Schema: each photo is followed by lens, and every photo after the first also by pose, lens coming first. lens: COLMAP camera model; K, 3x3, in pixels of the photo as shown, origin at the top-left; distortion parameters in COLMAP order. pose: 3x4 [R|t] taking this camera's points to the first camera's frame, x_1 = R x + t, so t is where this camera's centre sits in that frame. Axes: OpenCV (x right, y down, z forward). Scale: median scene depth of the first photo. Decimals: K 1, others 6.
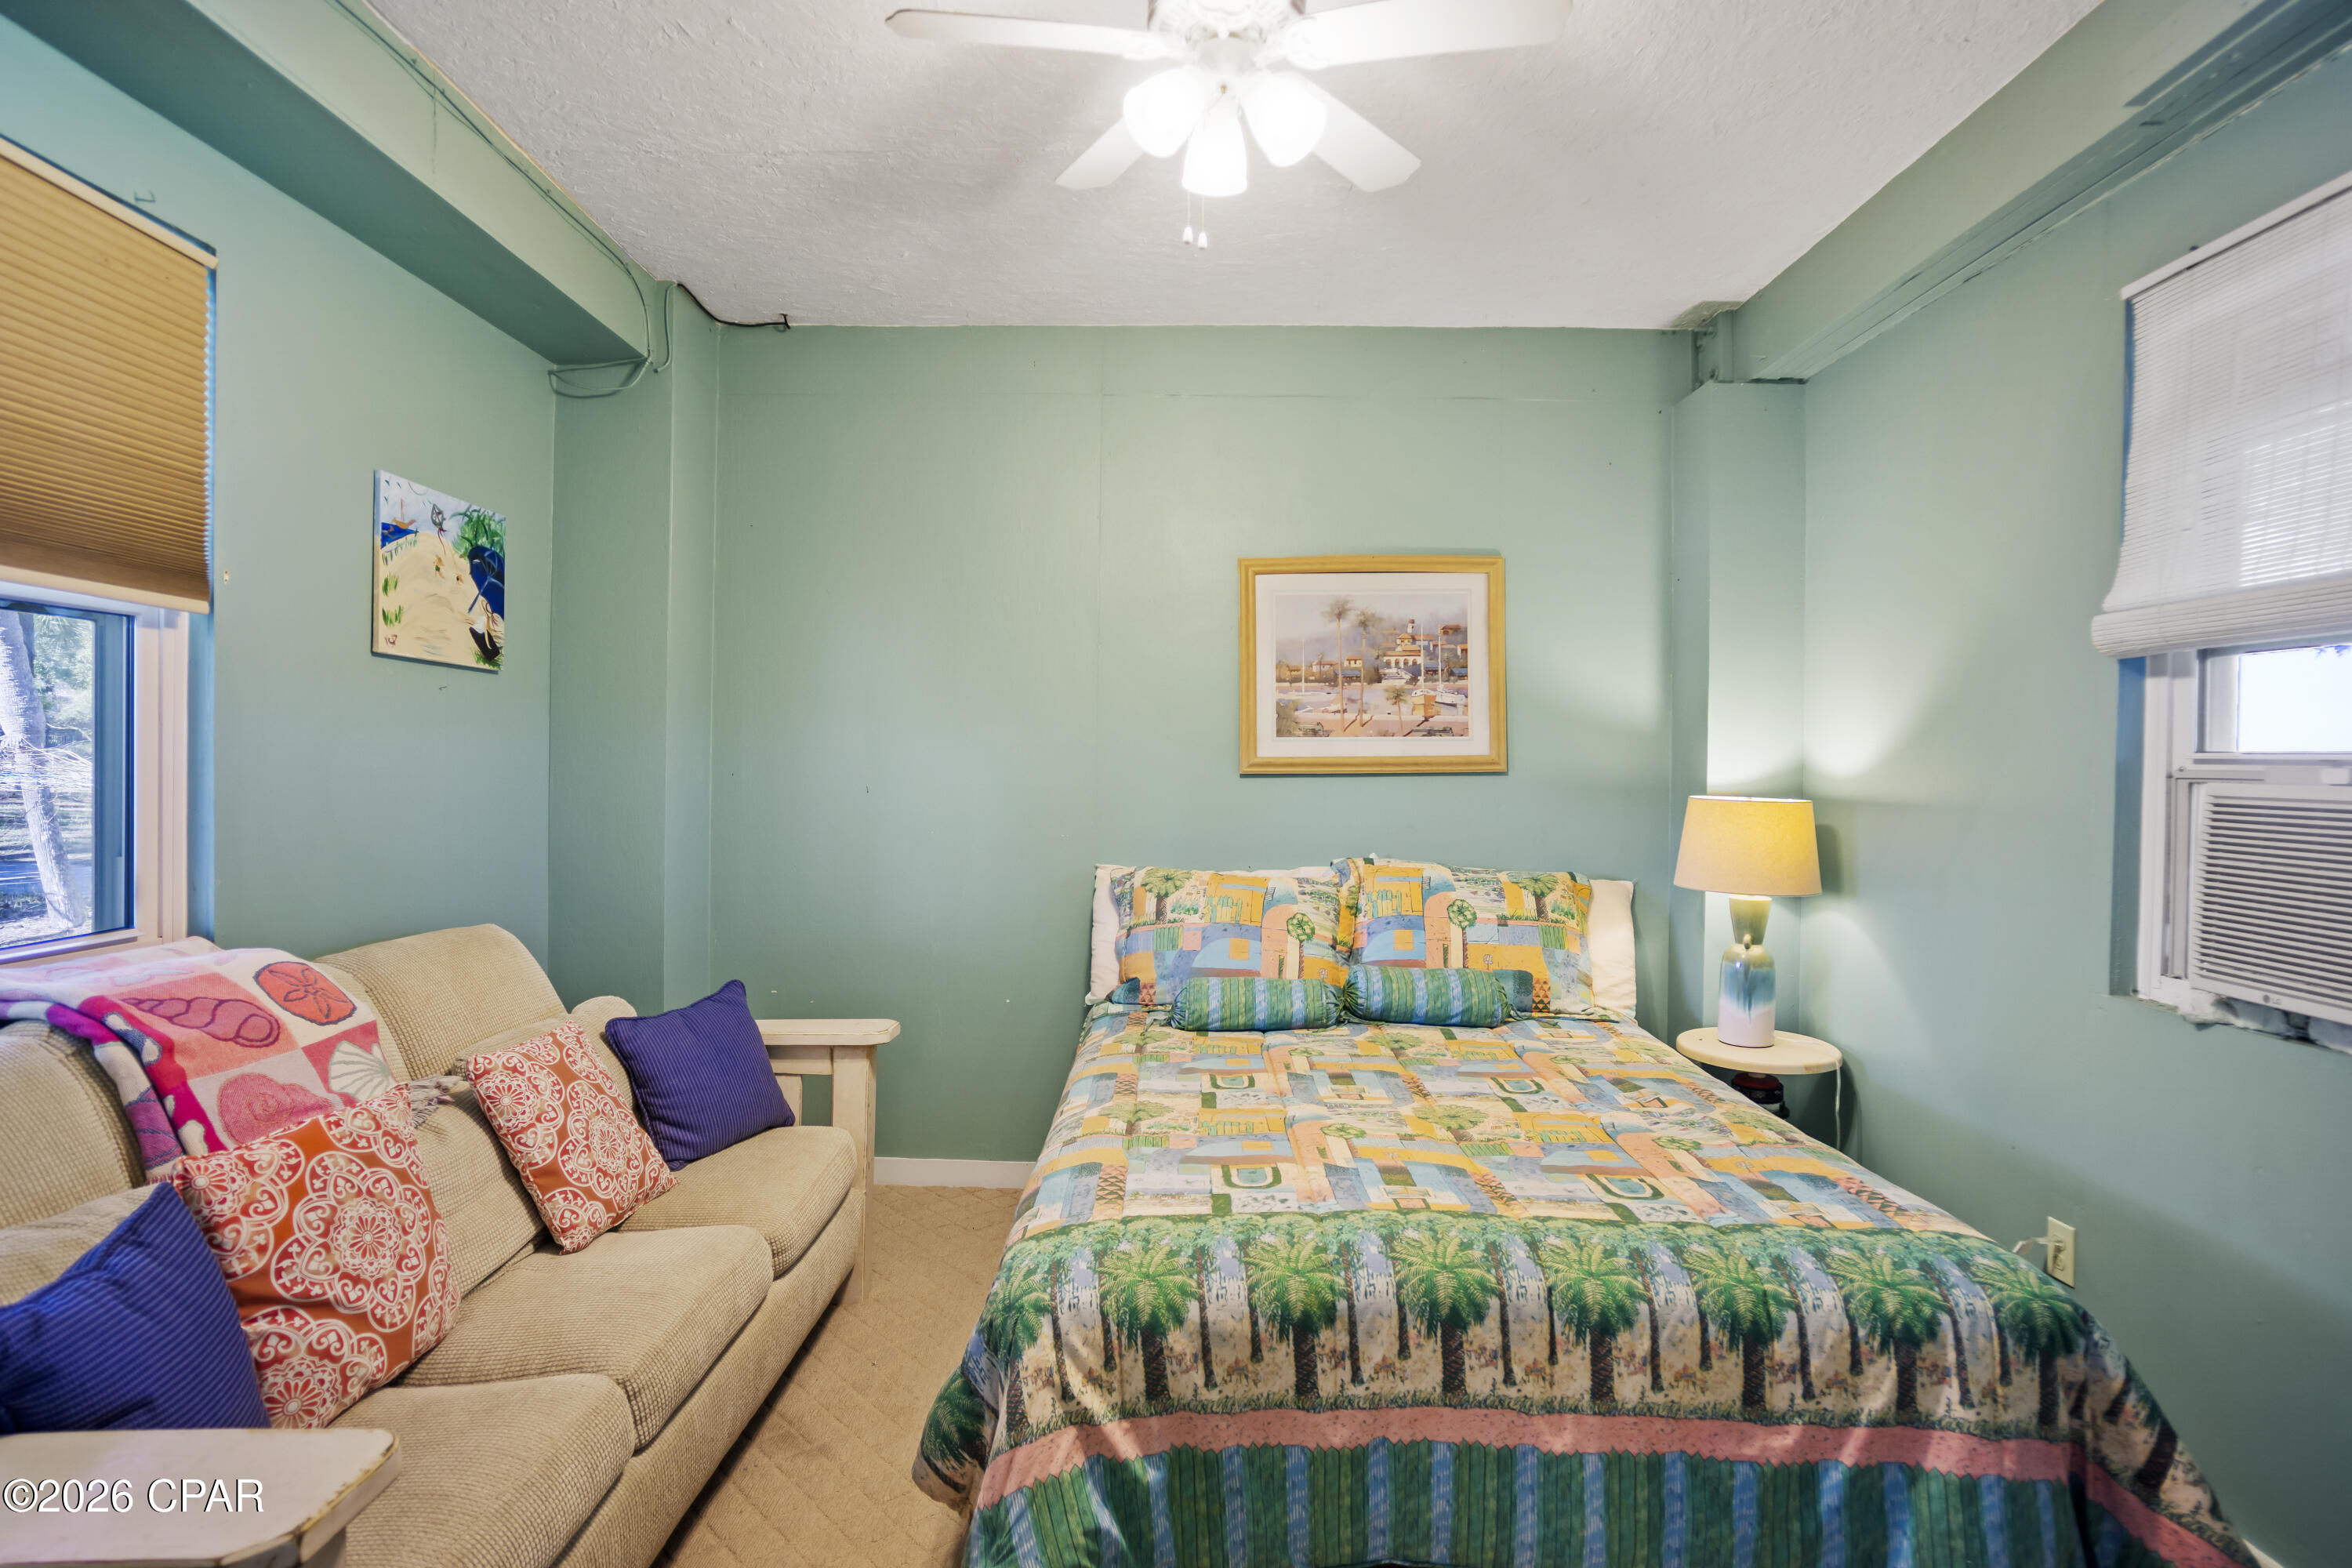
lens RADIAL K [[1284.5, 0, 1164.9], [0, 1284.5, 774.8], [0, 0, 1]] dist [-0.047269, 0.026467]
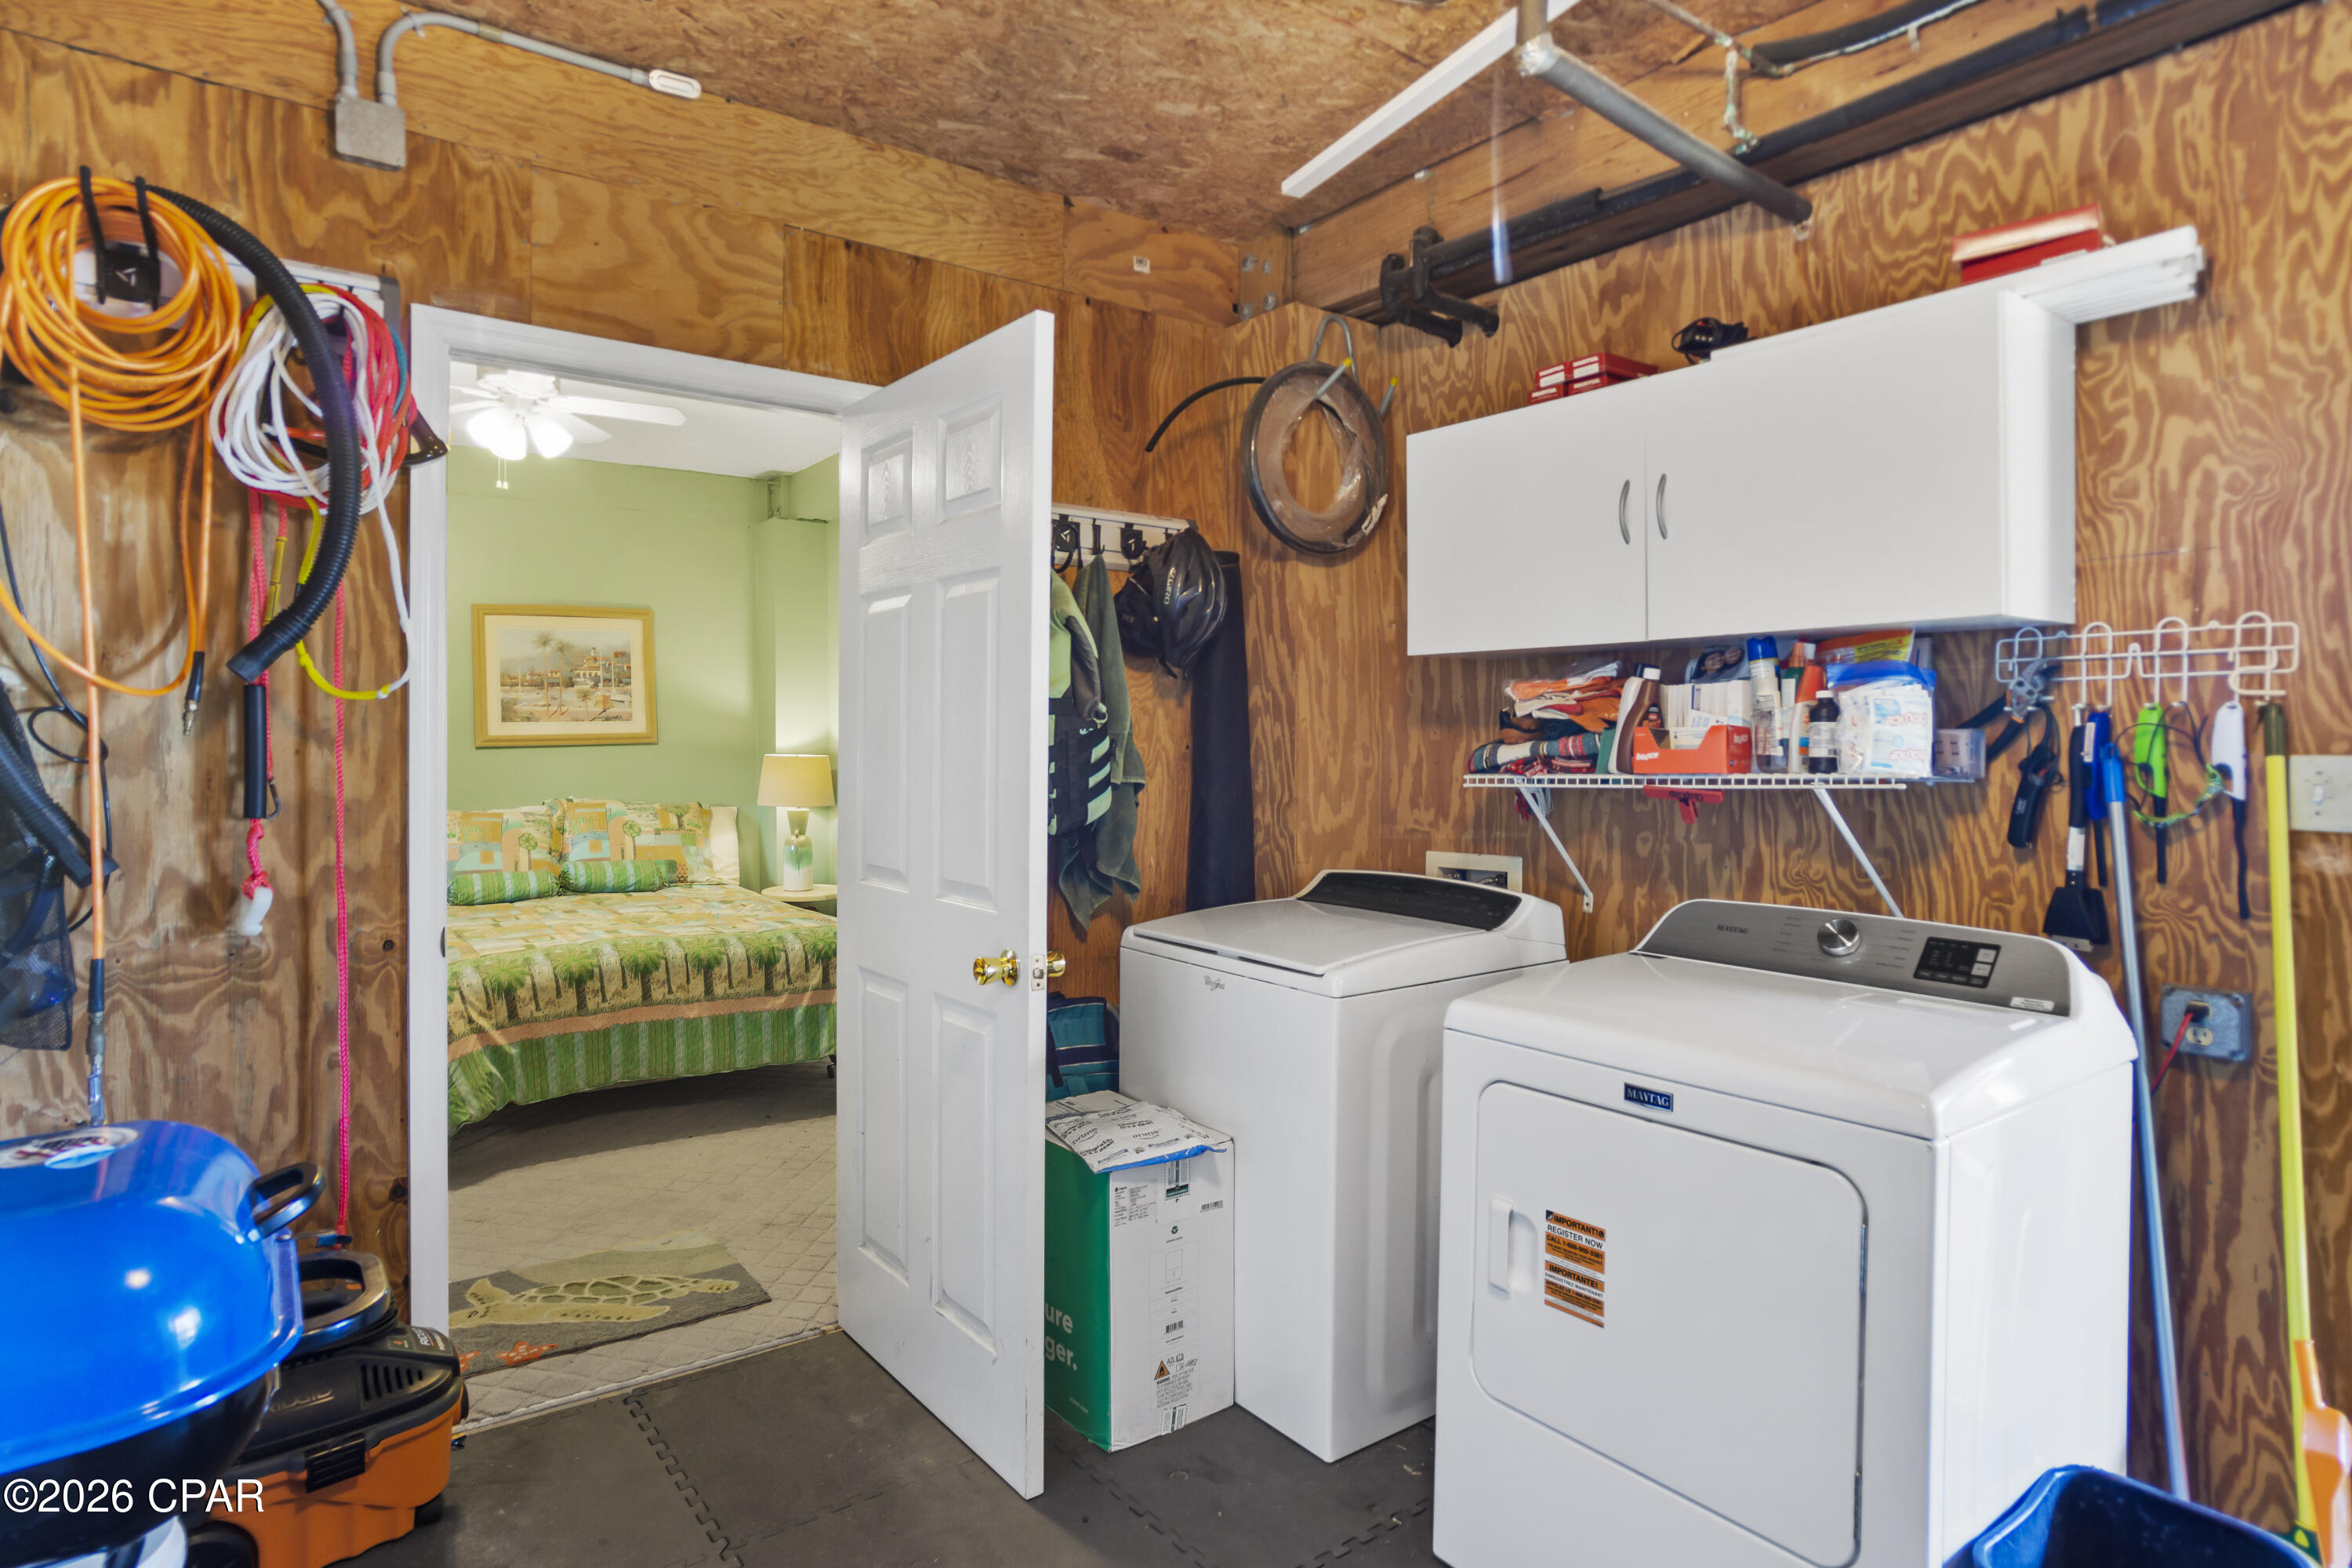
lens RADIAL K [[1284.5, 0, 1171.9], [0, 1284.5, 761.1], [0, 0, 1]] dist [-0.047269, 0.026467]
pose [[0.796120, -0.024032, 0.604662, -0.414450], [0.015720, 0.999695, 0.019036, 0.001269], [-0.604935, -0.005650, 0.796255, -1.469852]]
